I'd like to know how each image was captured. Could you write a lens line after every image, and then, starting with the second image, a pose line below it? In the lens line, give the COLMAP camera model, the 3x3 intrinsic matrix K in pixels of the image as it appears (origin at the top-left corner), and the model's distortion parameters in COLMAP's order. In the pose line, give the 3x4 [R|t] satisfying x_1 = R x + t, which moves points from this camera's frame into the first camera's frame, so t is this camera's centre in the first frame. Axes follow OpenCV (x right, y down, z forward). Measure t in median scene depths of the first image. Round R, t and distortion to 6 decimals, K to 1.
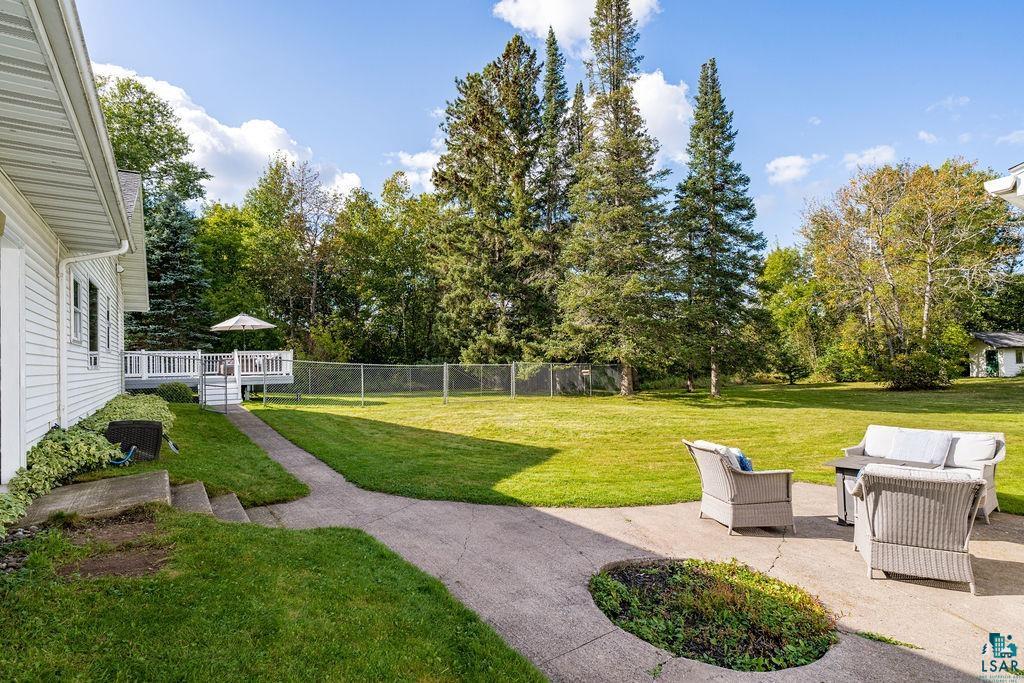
lens RADIAL K [[493.1, 0, 499.1], [0, 493.1, 355.1], [0, 0, 1]] dist [-0.003197, 0.001552]
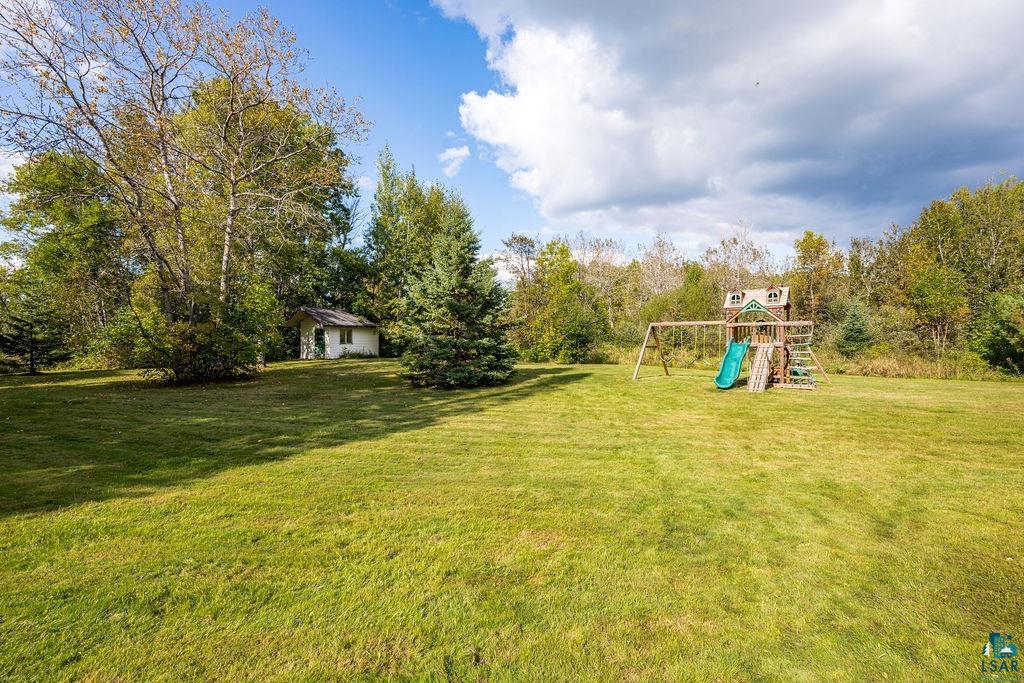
lens RADIAL K [[493.1, 0, 514.8], [0, 493.1, 346.7], [0, 0, 1]] dist [-0.003197, 0.001552]
pose [[0.432983, 0.016196, 0.901257, 1.139127], [-0.038493, 0.999259, 0.000535, 0.026274], [-0.900580, -0.034924, 0.433285, 0.969111]]
